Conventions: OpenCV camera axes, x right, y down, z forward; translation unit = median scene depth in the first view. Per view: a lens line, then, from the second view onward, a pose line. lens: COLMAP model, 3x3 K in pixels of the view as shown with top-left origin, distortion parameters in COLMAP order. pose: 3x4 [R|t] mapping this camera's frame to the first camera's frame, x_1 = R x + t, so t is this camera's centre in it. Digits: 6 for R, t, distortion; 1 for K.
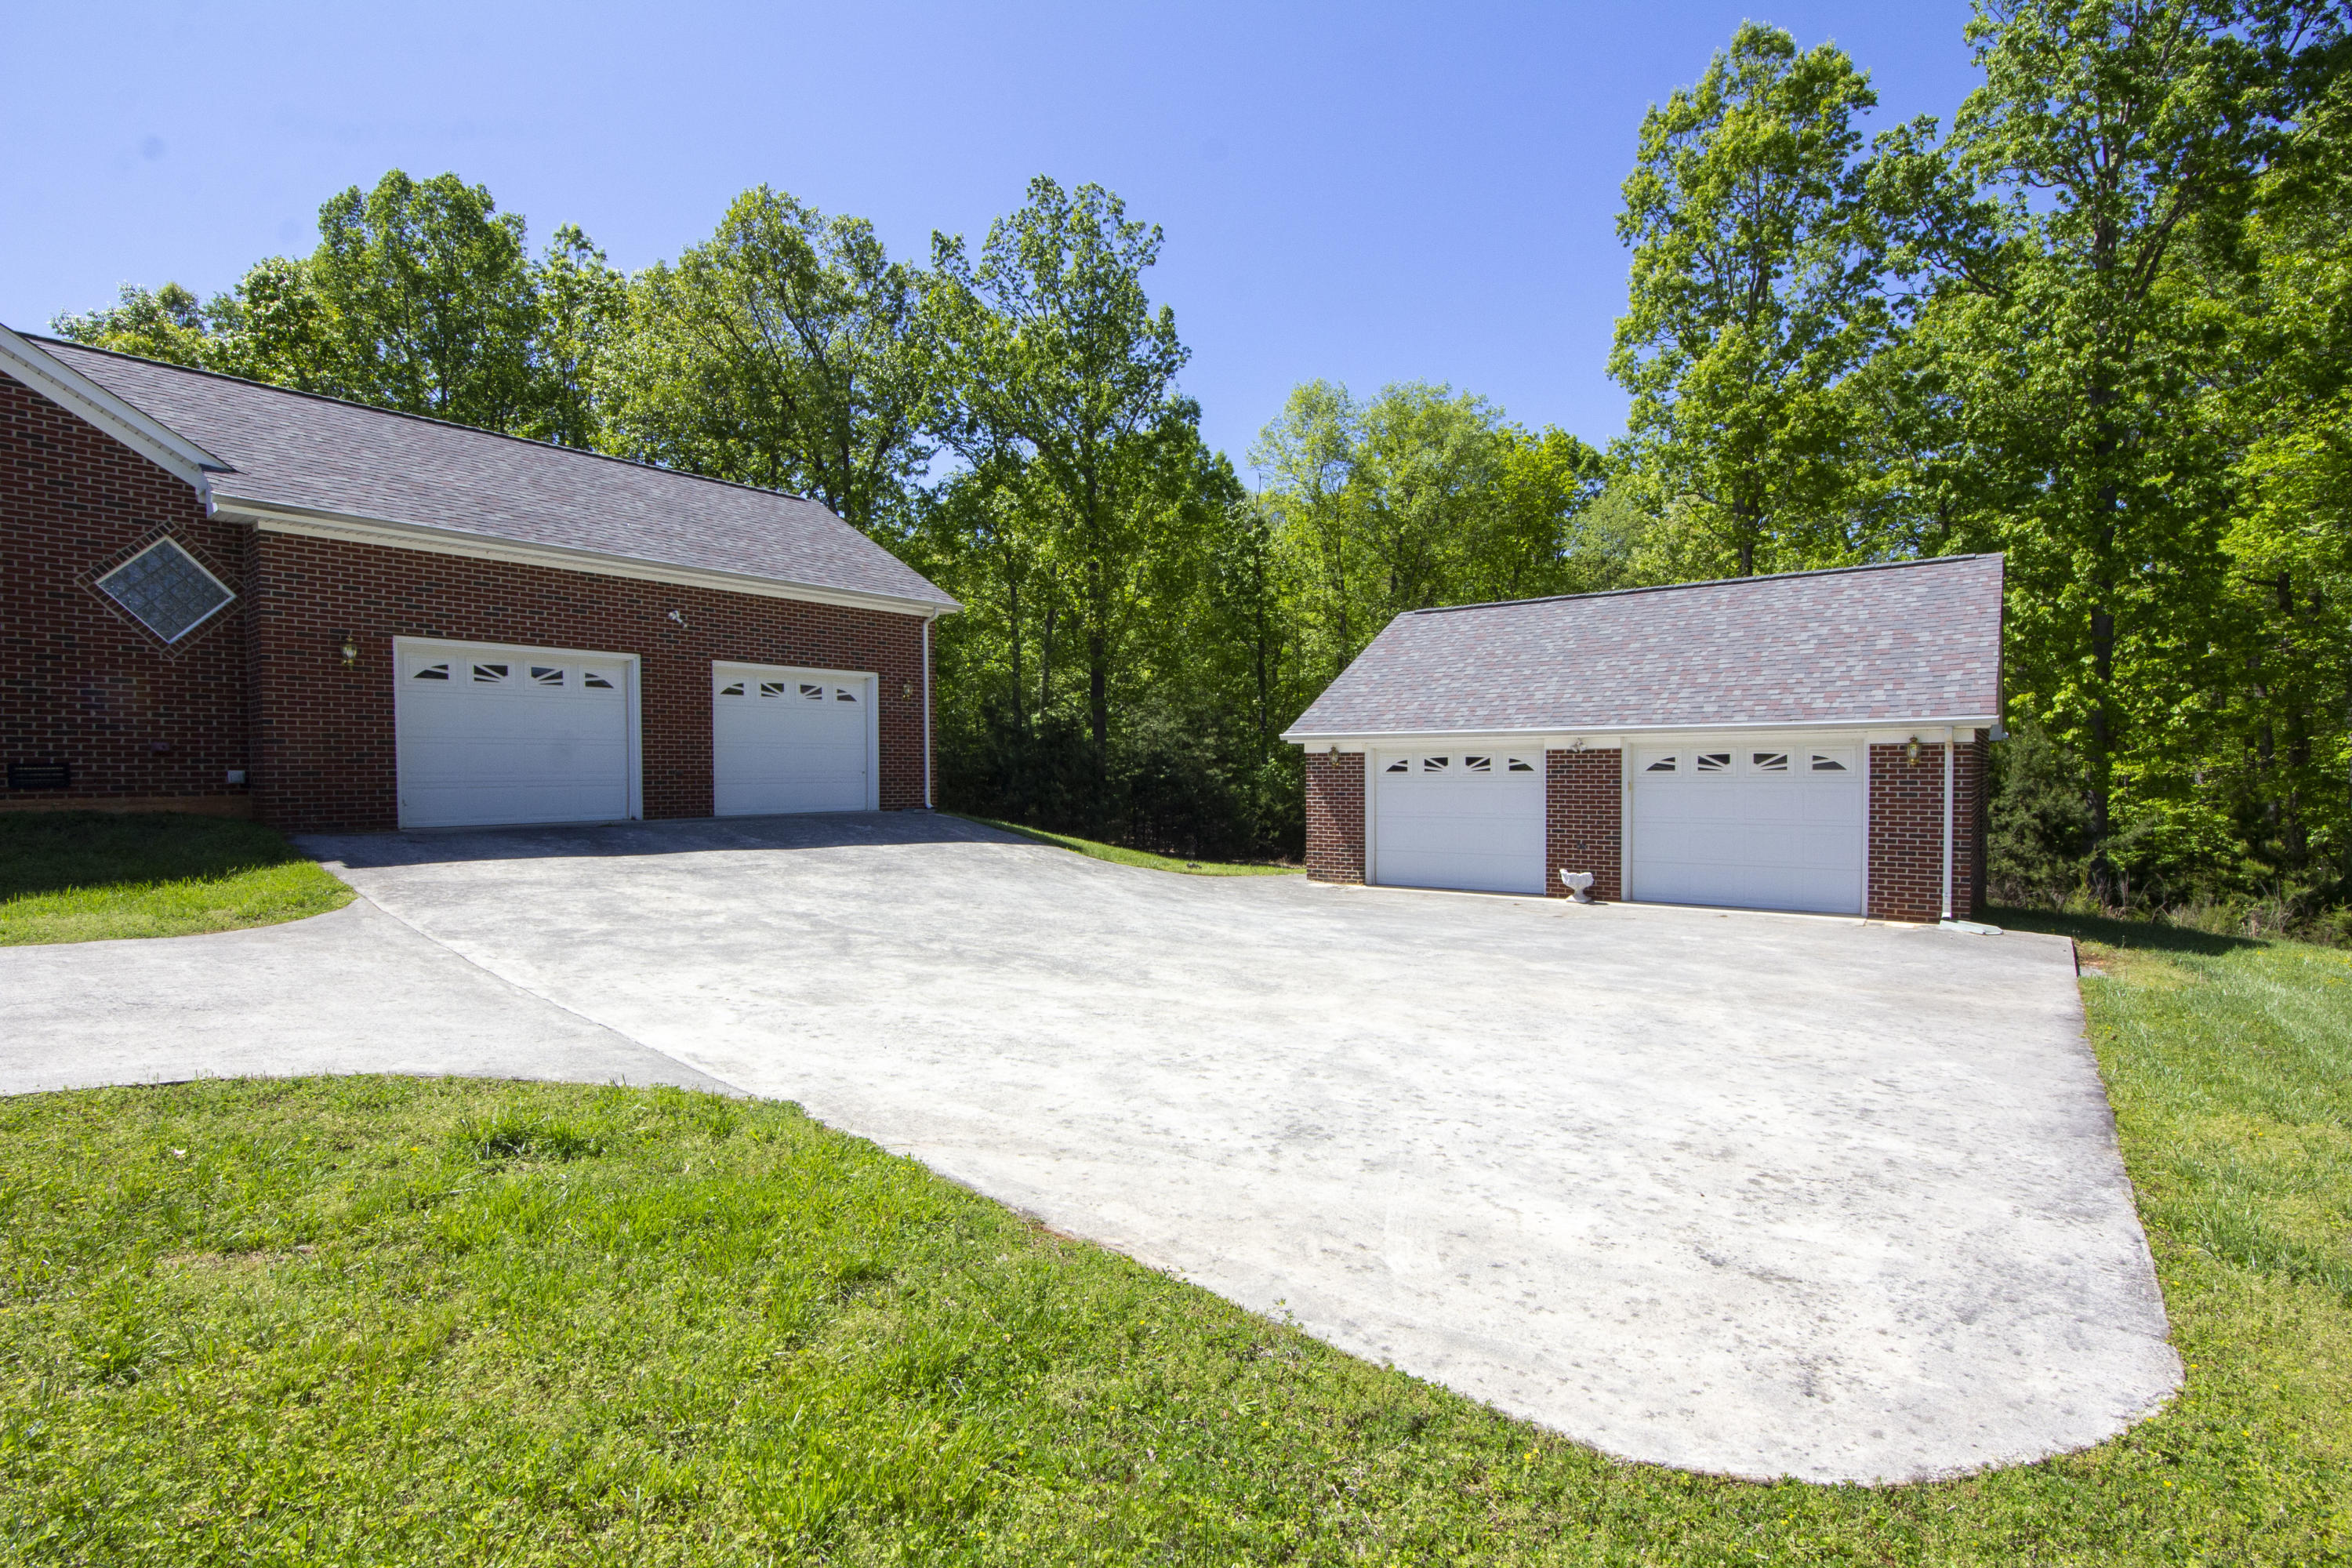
lens RADIAL K [[1101.6, 0, 1173.0], [0, 1101.6, 803.1], [0, 0, 1]] dist [-0.037698, 0.007541]
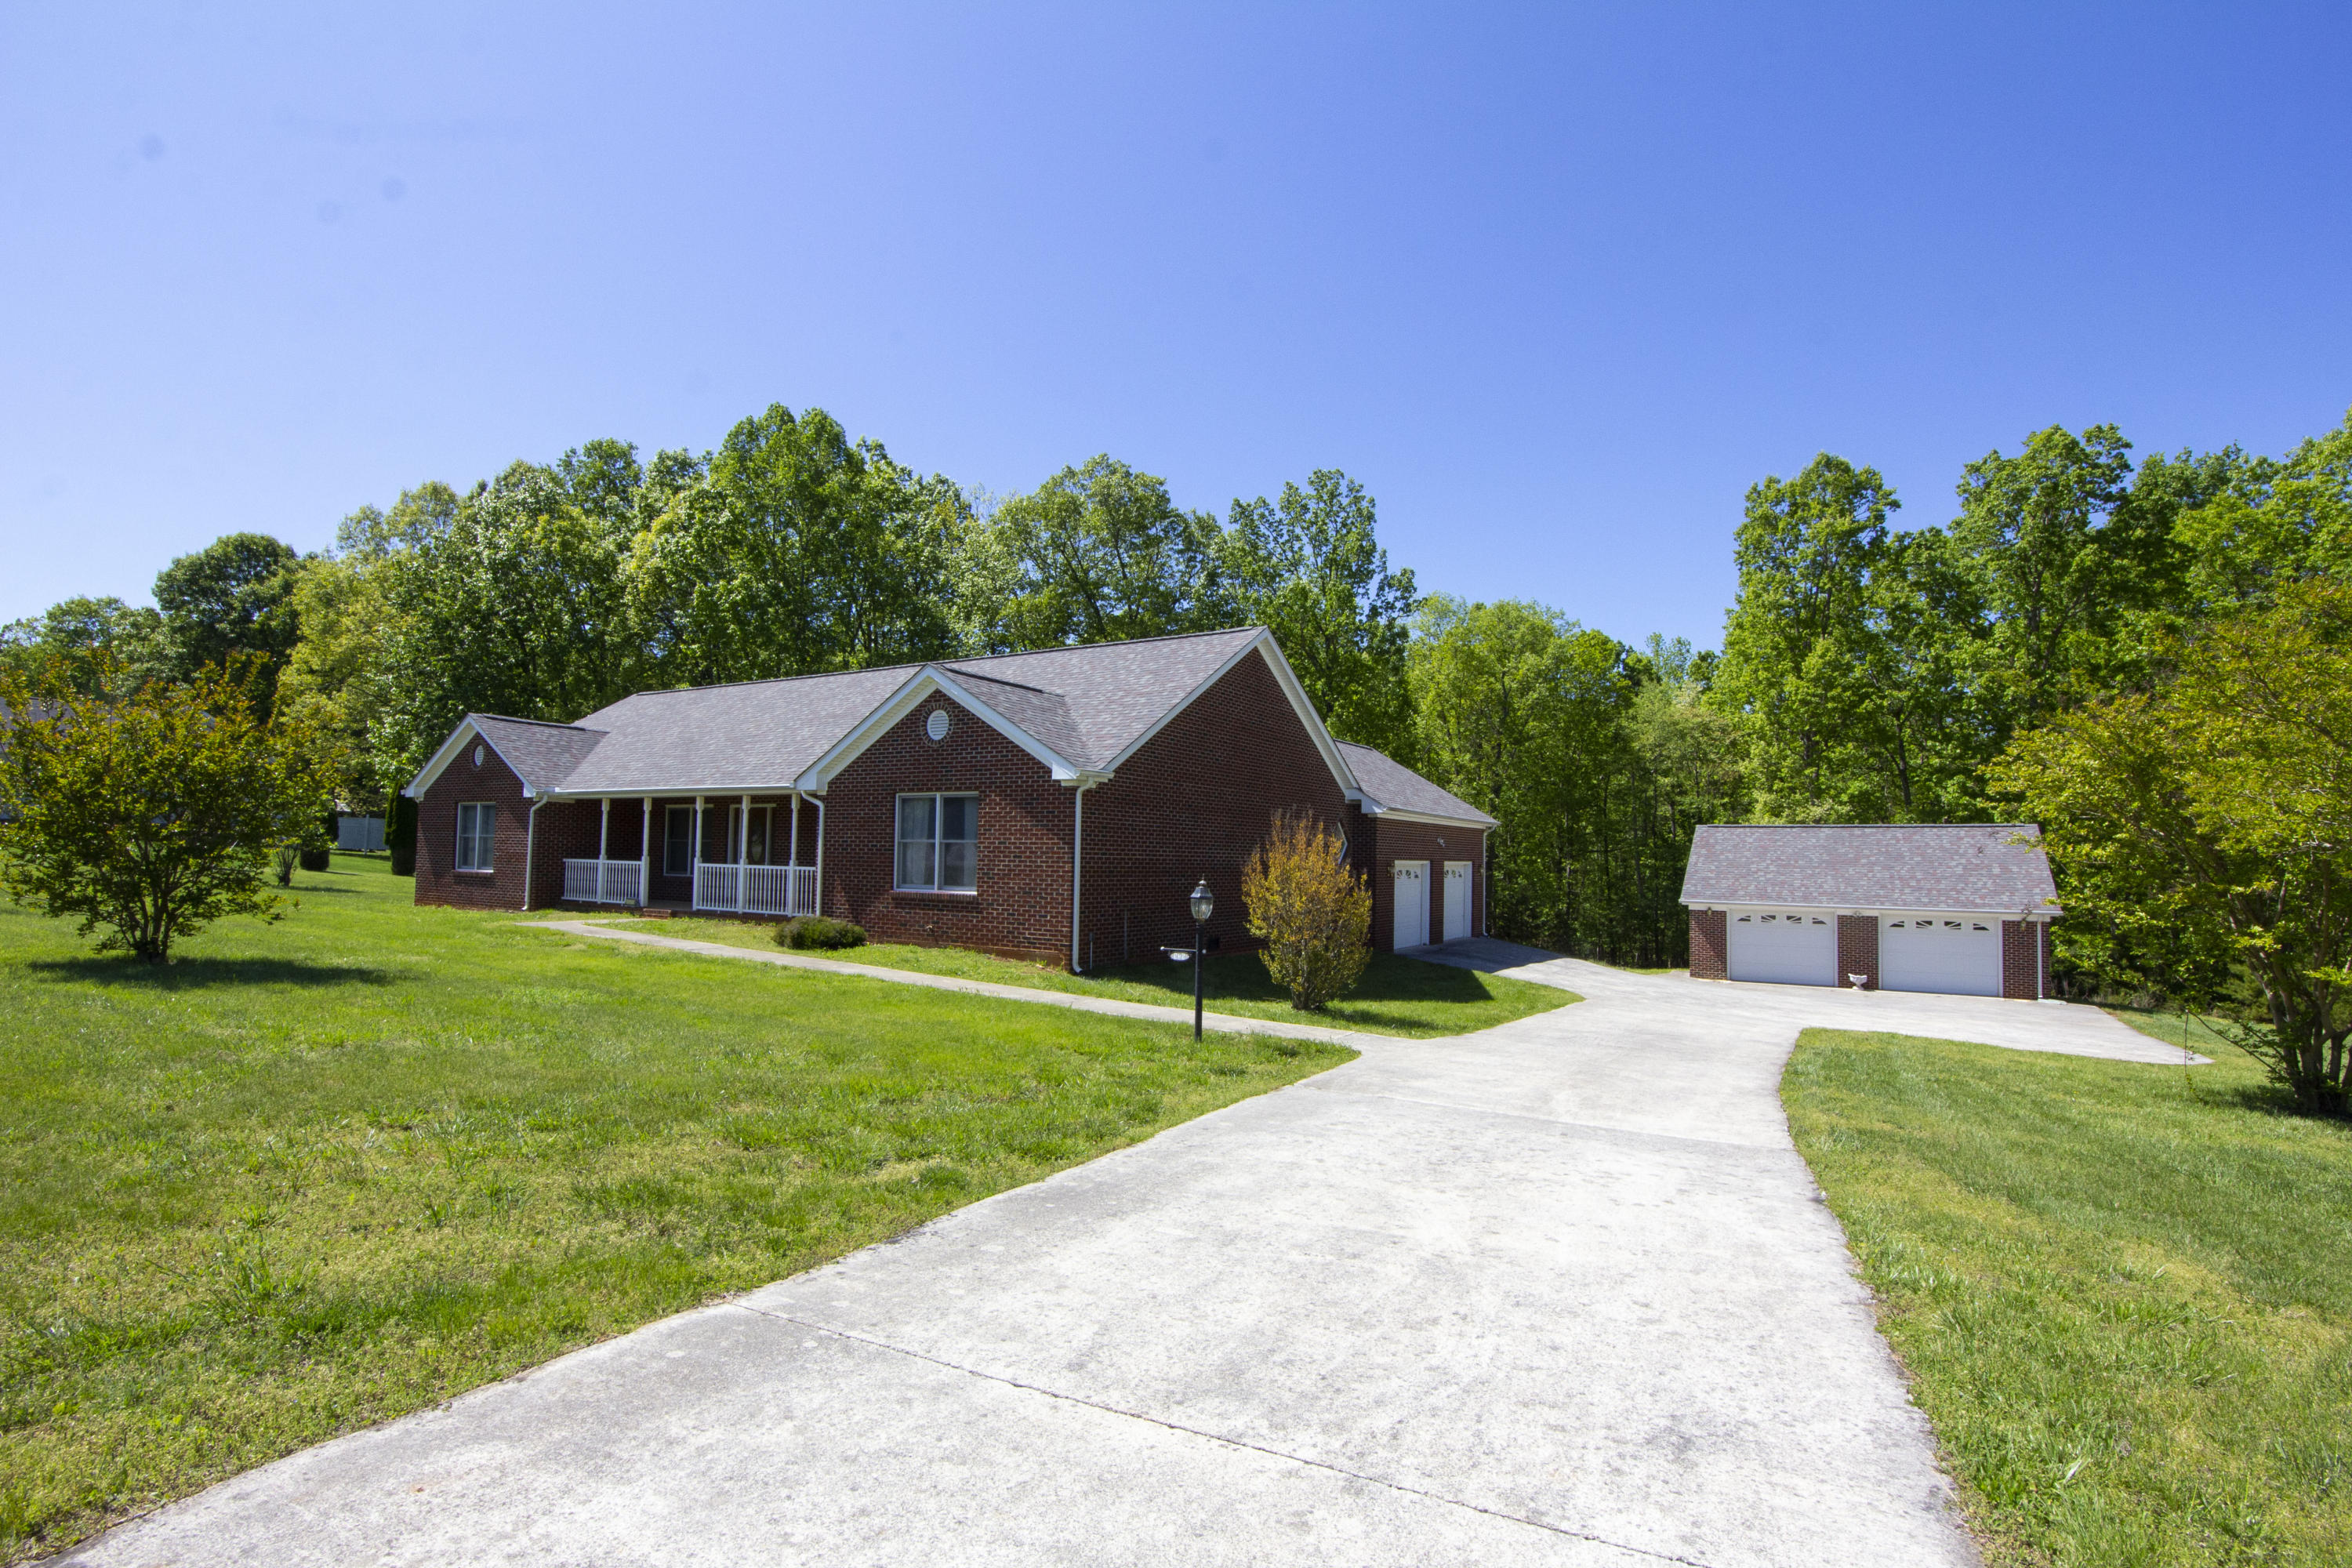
lens RADIAL K [[1101.6, 0, 1173.0], [0, 1101.6, 803.1], [0, 0, 1]] dist [-0.037698, 0.007541]
pose [[0.993895, 0.033483, 0.105130, -1.104951], [-0.024795, 0.996250, -0.082888, -0.057031], [-0.107511, 0.079776, 0.990998, -0.887846]]
